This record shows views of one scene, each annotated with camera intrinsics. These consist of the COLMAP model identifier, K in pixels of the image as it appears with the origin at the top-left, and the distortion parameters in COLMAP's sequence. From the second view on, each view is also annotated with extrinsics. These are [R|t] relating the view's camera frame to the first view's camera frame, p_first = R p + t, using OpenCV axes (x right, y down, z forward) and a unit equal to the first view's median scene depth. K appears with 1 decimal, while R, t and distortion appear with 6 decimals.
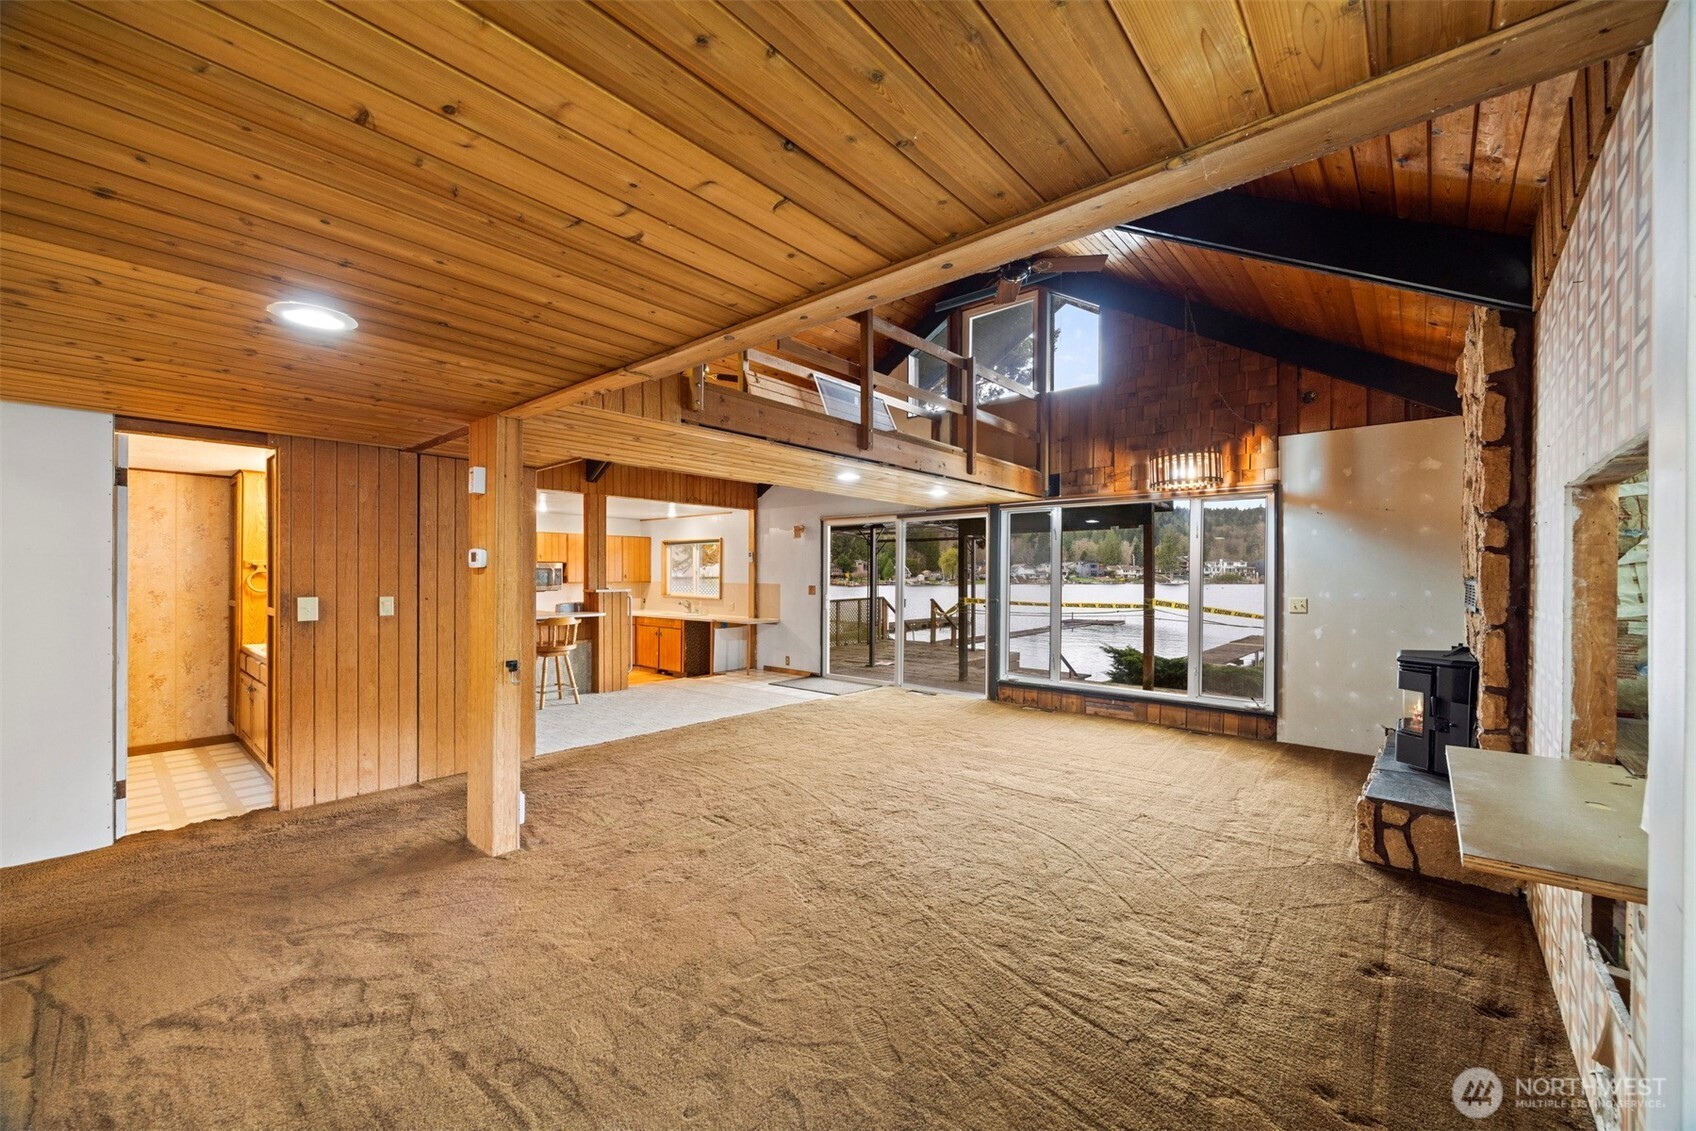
lens RADIAL K [[664.5, 0, 841.9], [0, 664.5, 577.0], [0, 0, 1]] dist [-0.002429, -0.000595]
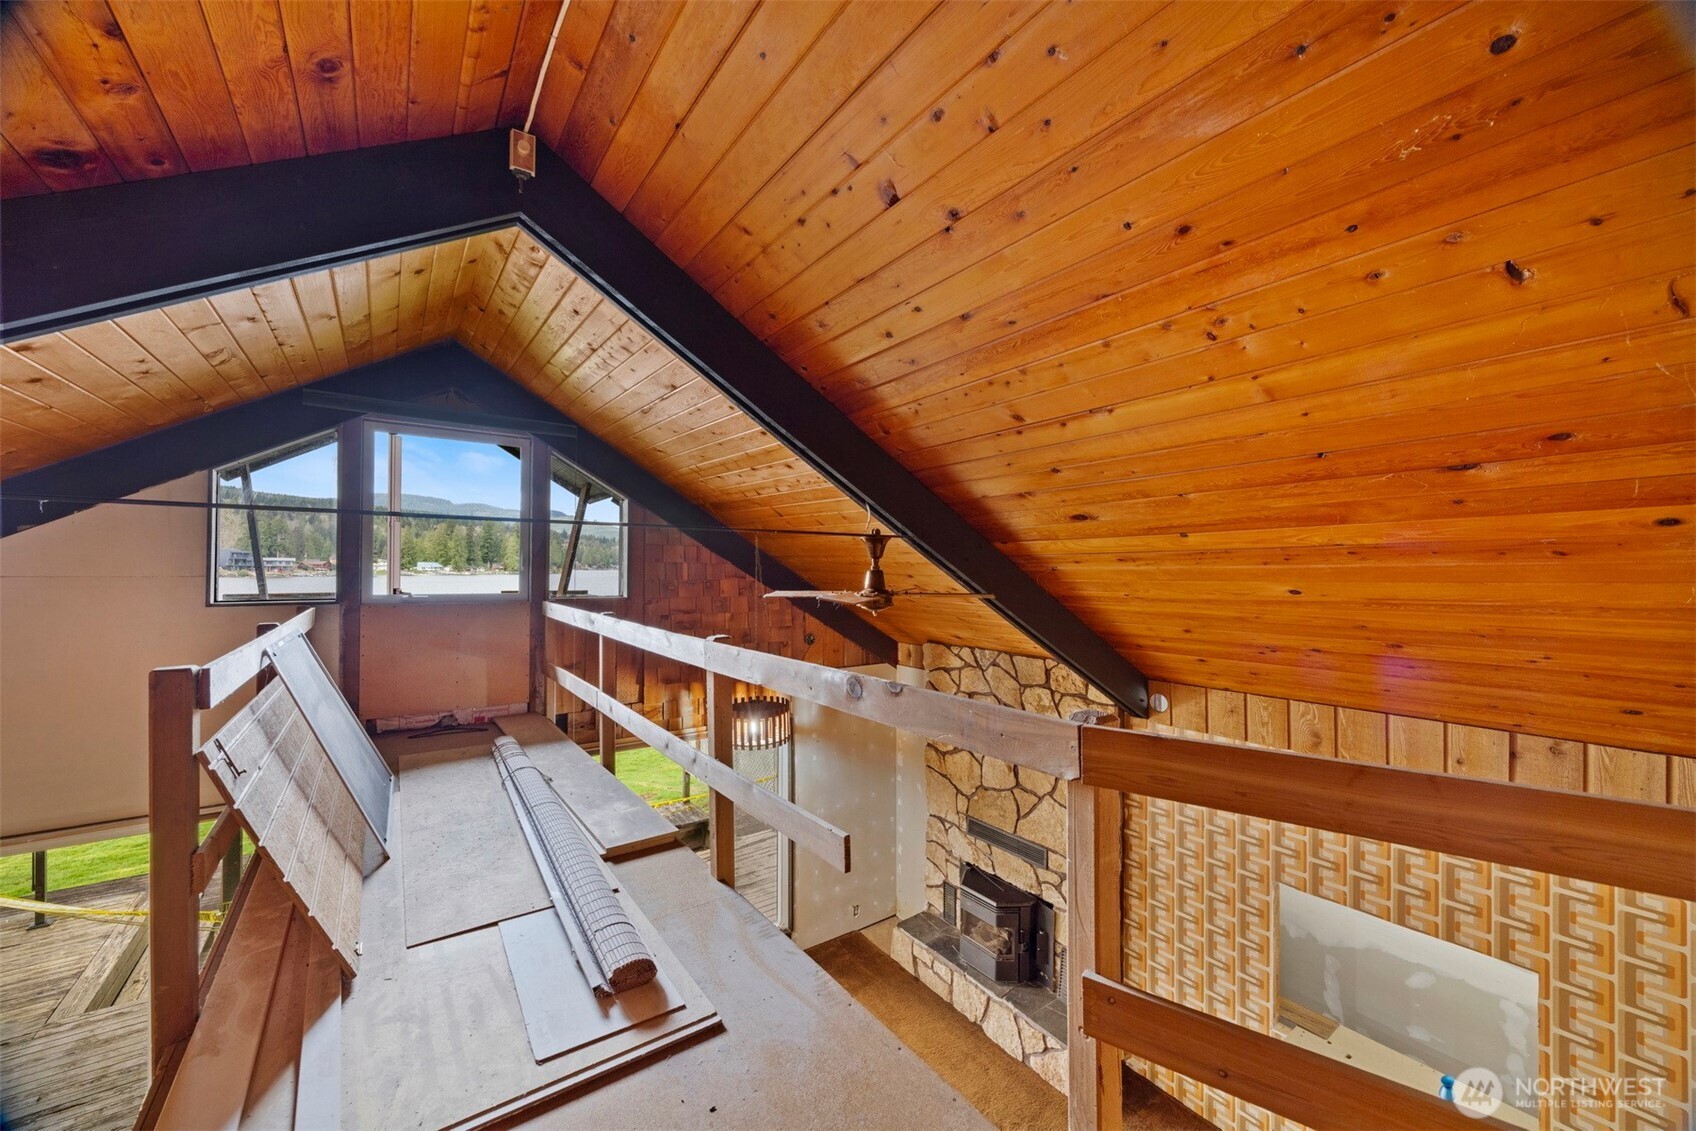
lens RADIAL K [[641.5, 0, 852.3], [0, 641.5, 561.1], [0, 0, 1]] dist [-0.005636, 0.001176]
pose [[0.206748, 0.003108, 0.978389, -0.257761], [-0.003227, 0.999992, -0.002495, -0.290057], [-0.978389, -0.002641, 0.206756, 0.506512]]
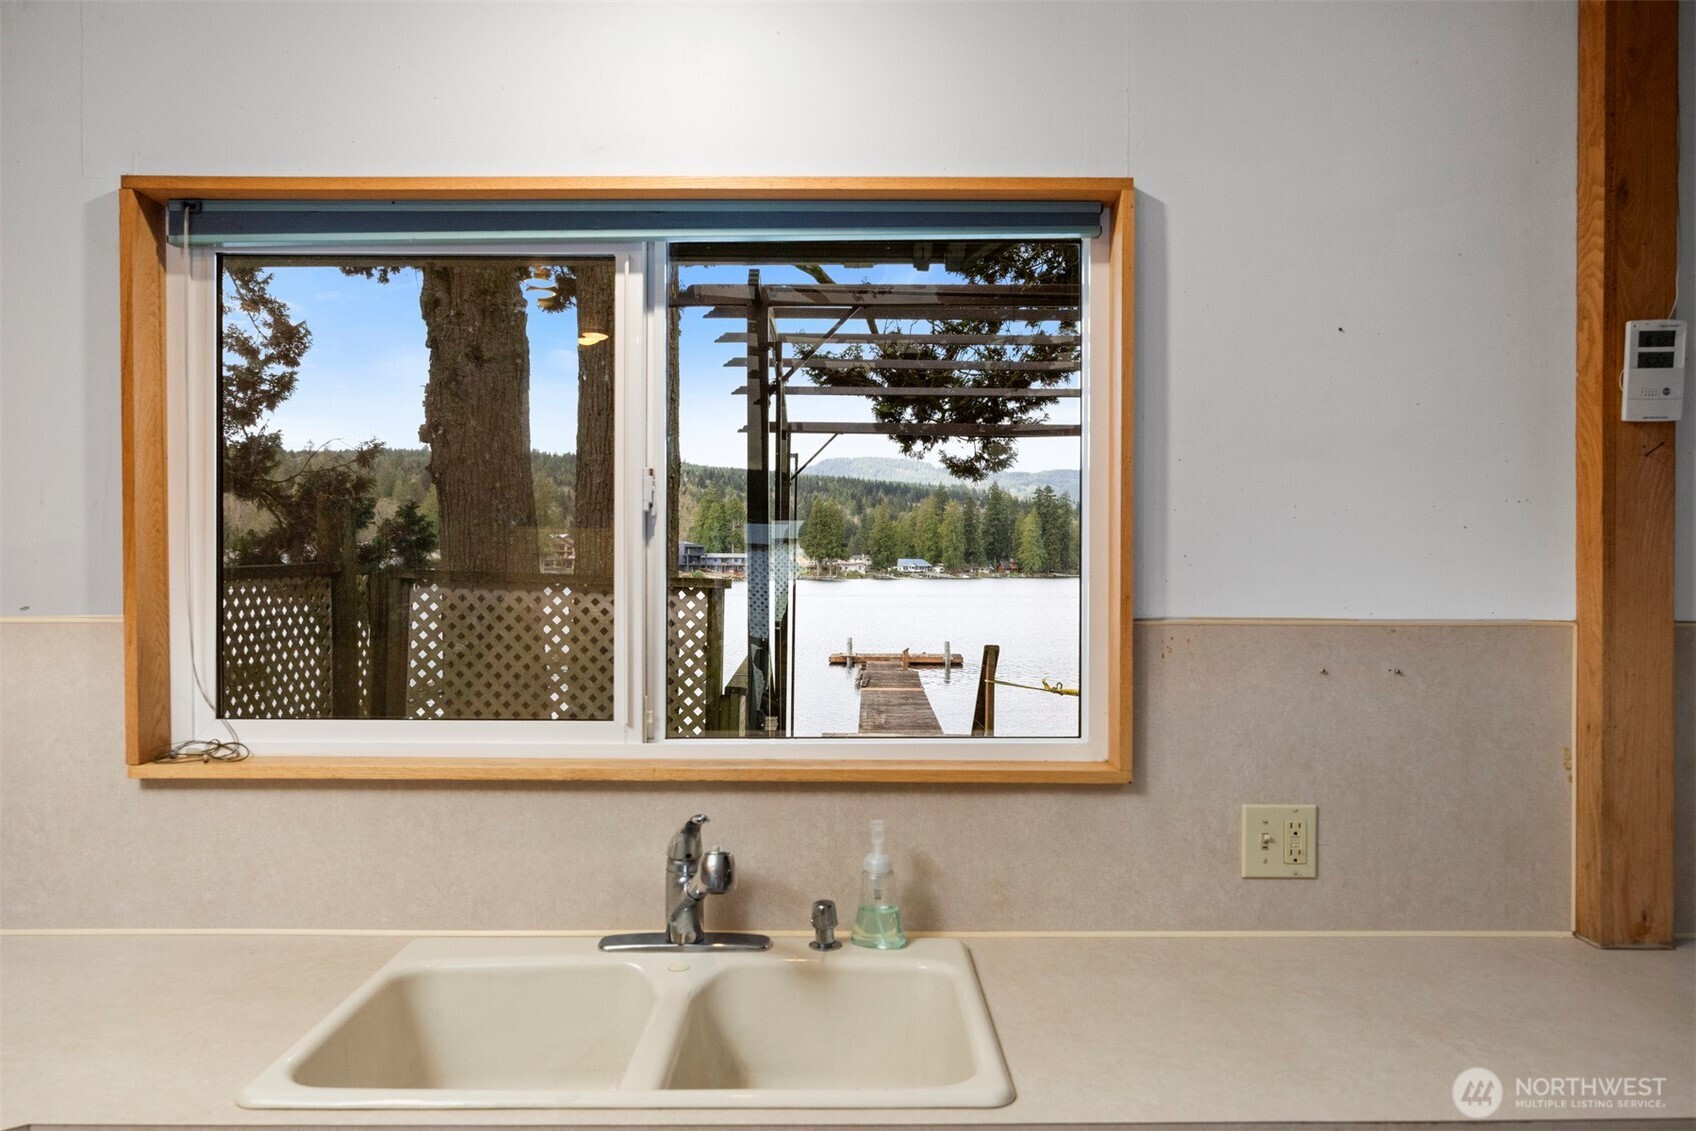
lens RADIAL K [[1202.6, 0, 839.3], [0, 1202.6, 571.4], [0, 0, 1]] dist [-0.004996, -0.000205]
pose [[0.739169, -0.004092, 0.673507, -0.450890], [0.003556, 0.999991, 0.002174, 0.001237], [-0.673510, 0.000788, 0.739177, 1.278546]]
